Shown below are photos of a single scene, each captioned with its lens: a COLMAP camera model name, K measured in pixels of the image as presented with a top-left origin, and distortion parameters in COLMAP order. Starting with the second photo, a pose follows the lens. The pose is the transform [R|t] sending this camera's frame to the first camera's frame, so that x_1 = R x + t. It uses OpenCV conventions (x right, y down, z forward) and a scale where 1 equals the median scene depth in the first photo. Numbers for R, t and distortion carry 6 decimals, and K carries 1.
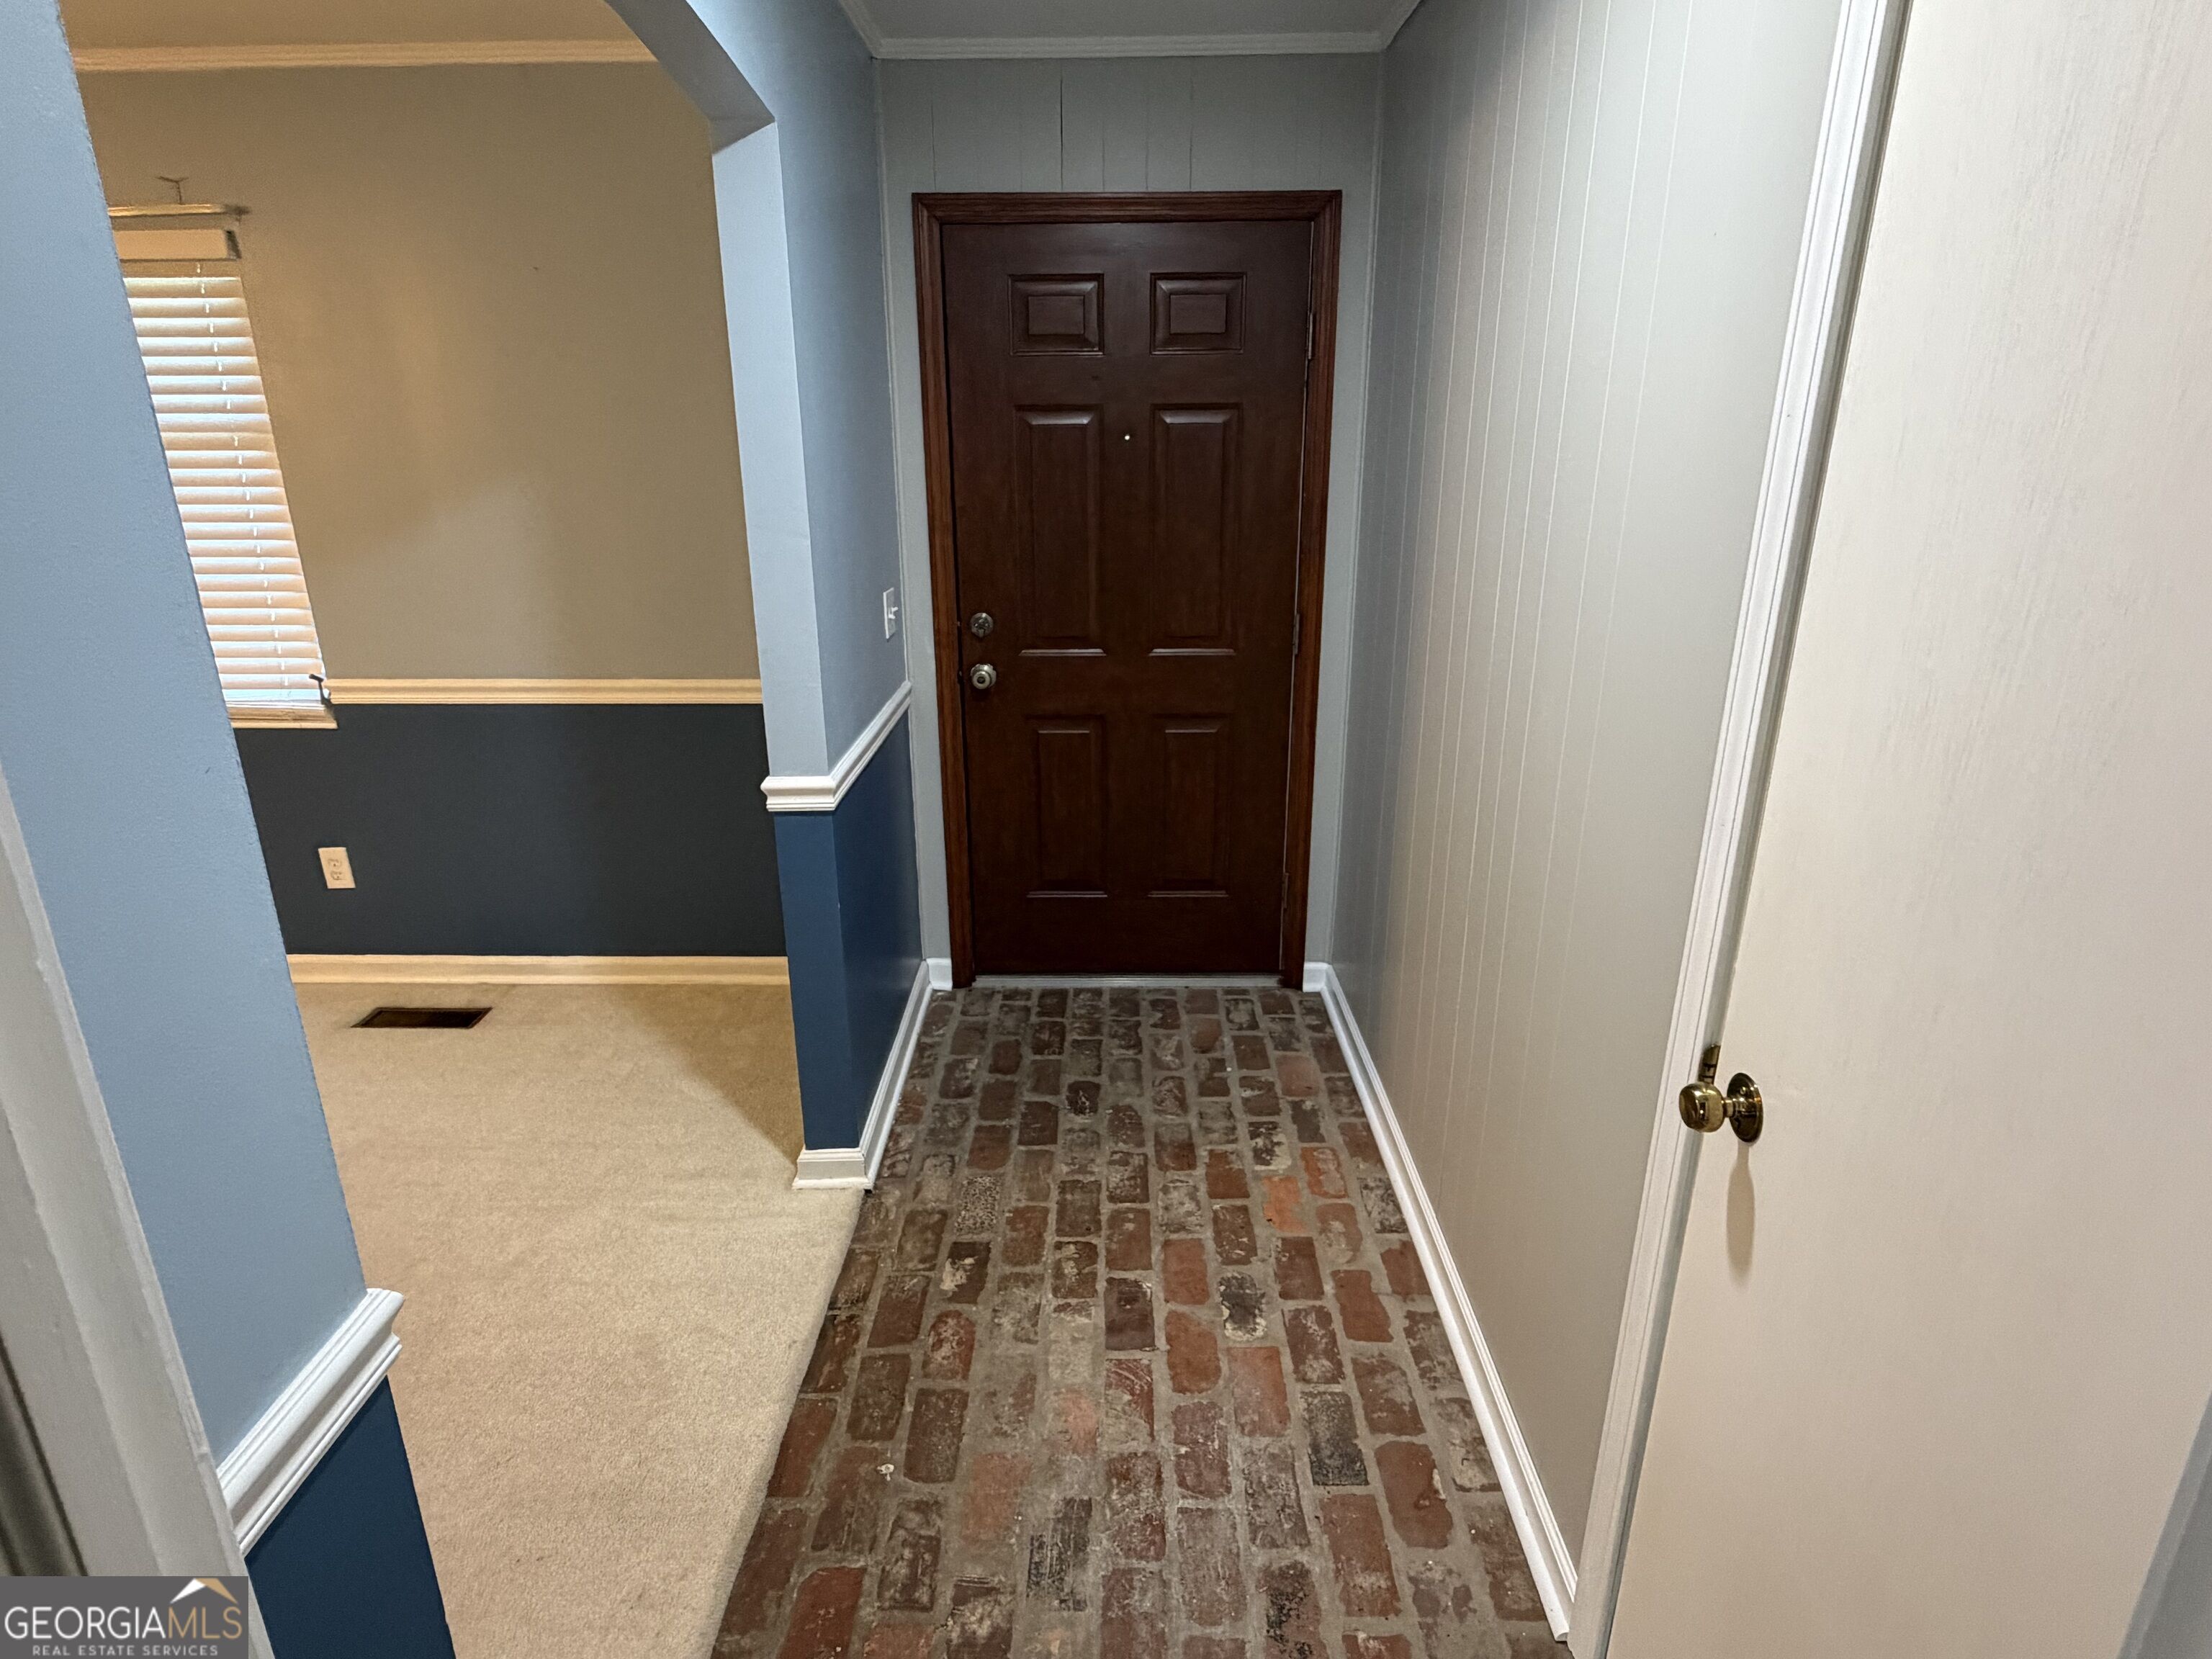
lens RADIAL K [[1192.5, 0, 1111.3], [0, 1192.5, 835.0], [0, 0, 1]] dist [-0.001165, 0.000303]
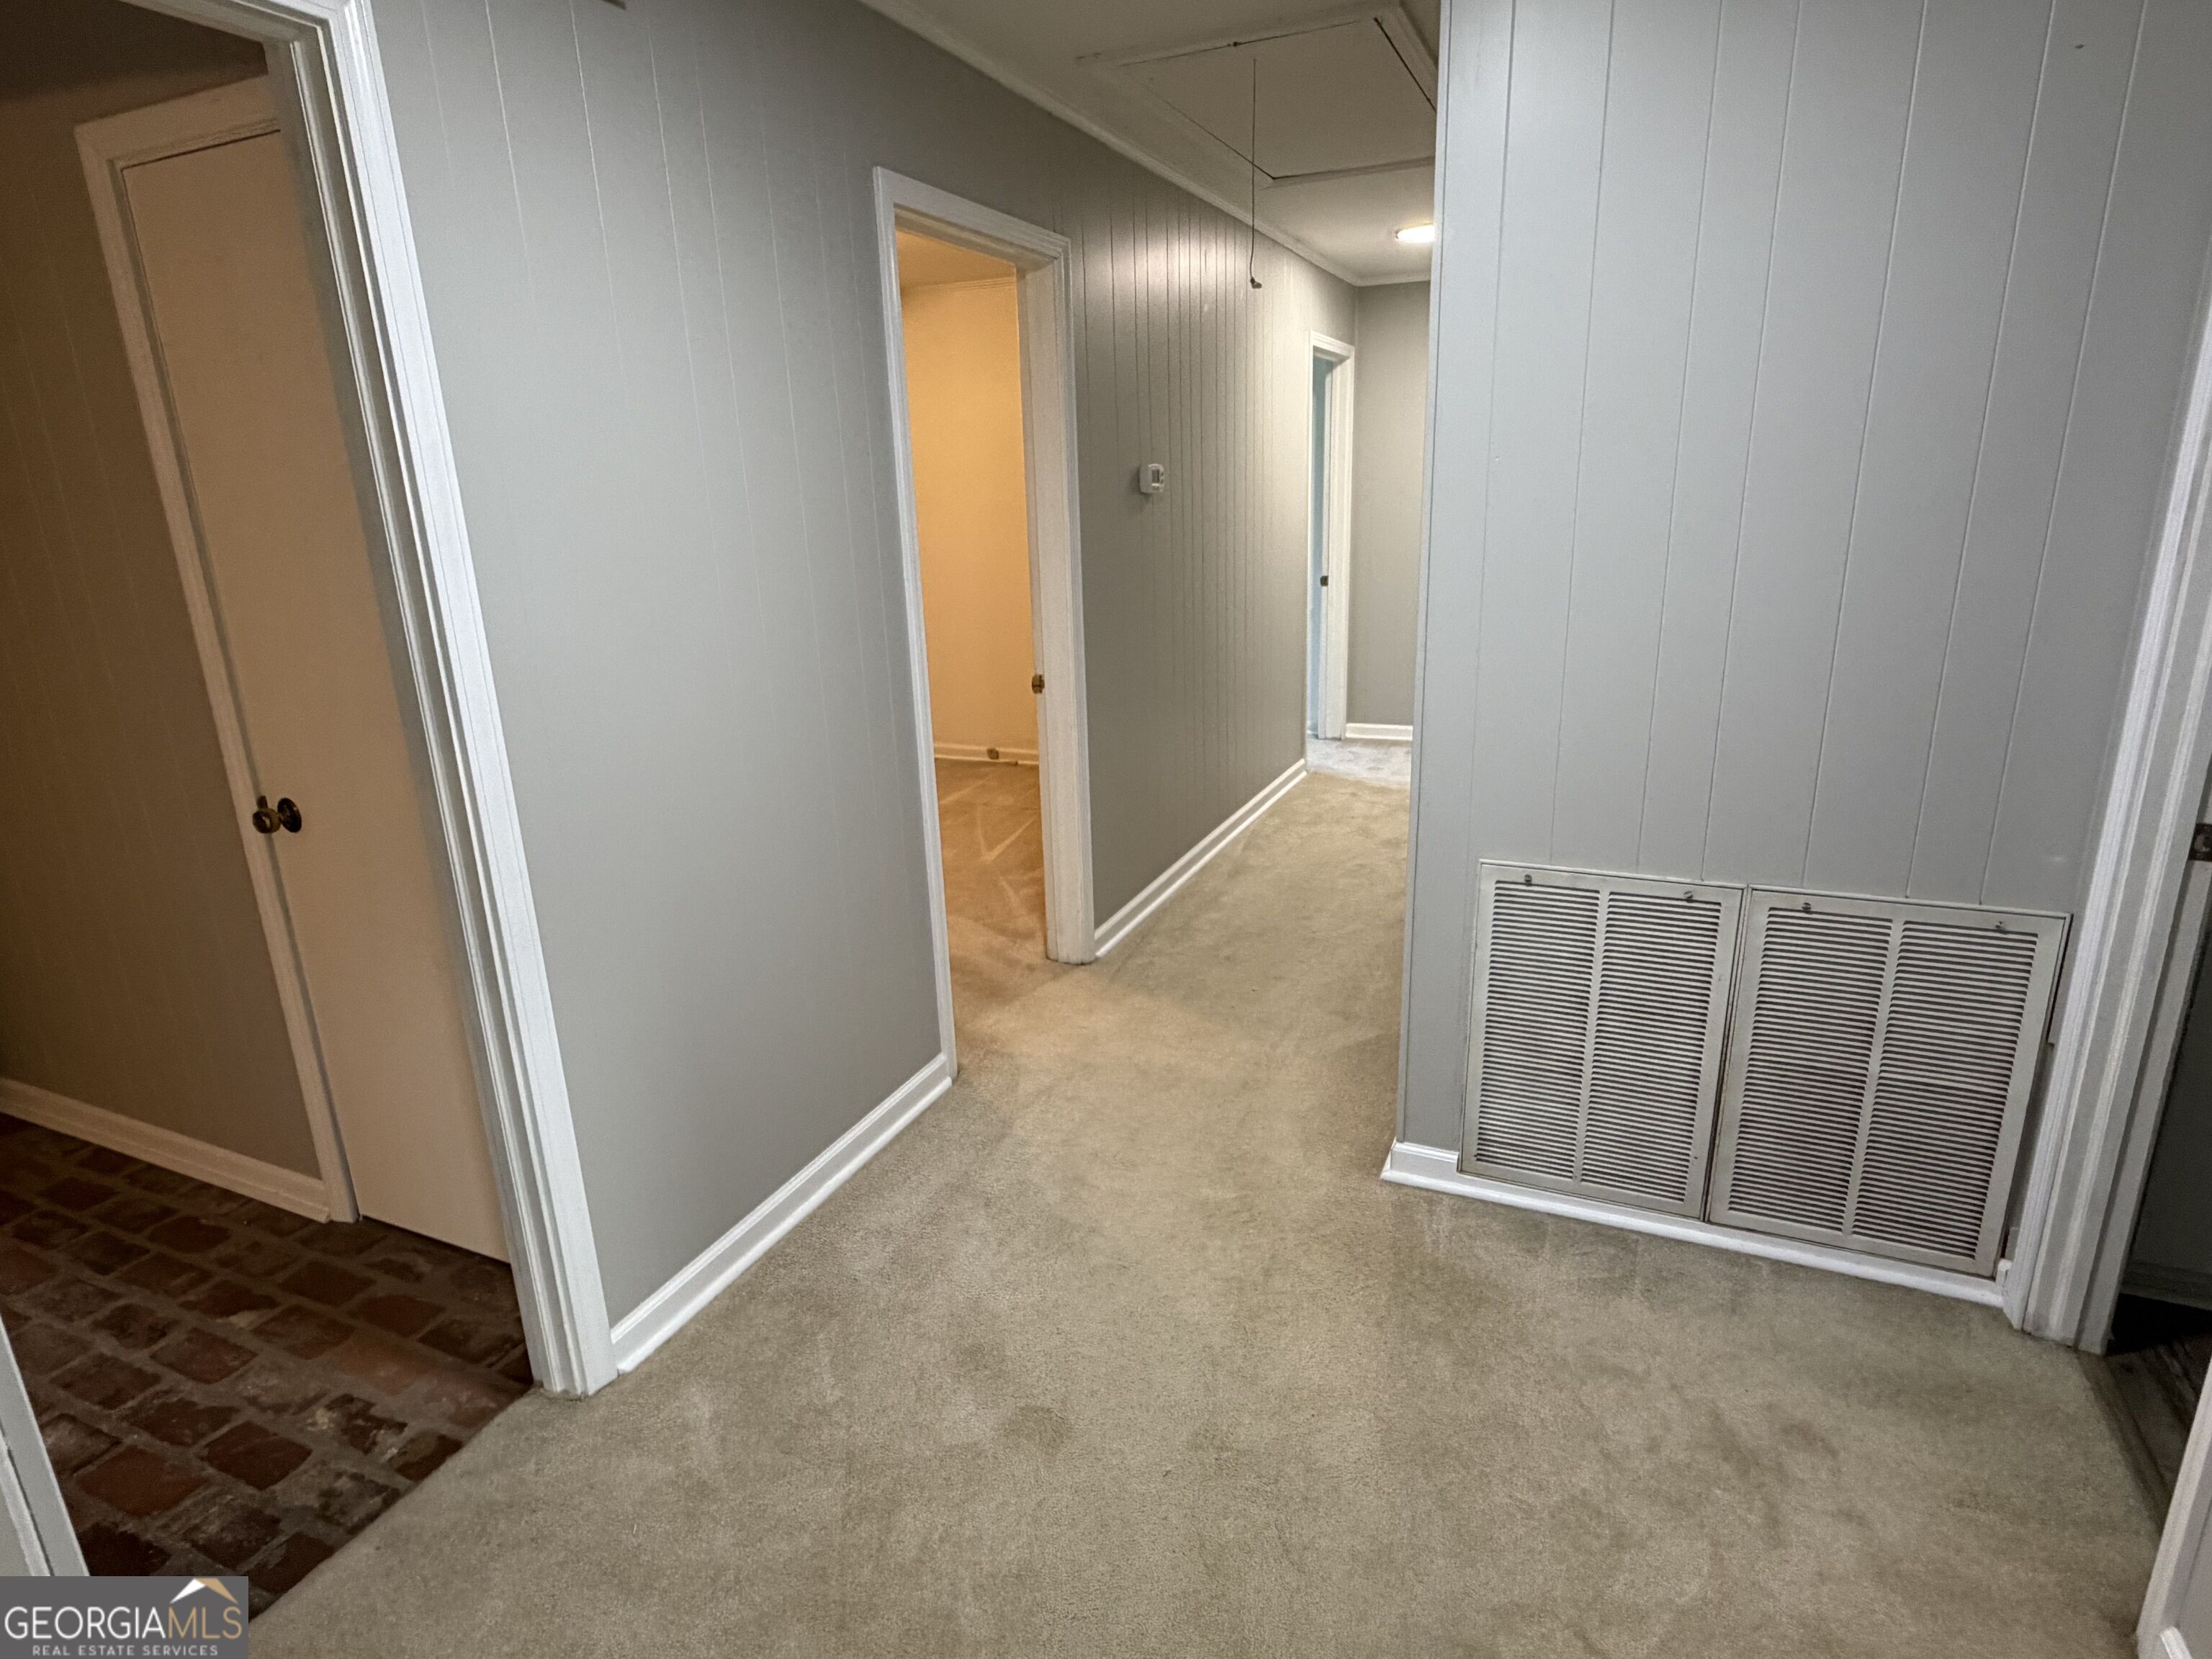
lens RADIAL K [[1192.5, 0, 1114.2], [0, 1192.5, 819.9], [0, 0, 1]] dist [-0.001165, 0.000303]
pose [[0.401717, -0.262268, 0.877405, -0.637657], [0.313042, 0.939723, 0.137570, 0.384137], [-0.860598, 0.219401, 0.459603, -1.055858]]
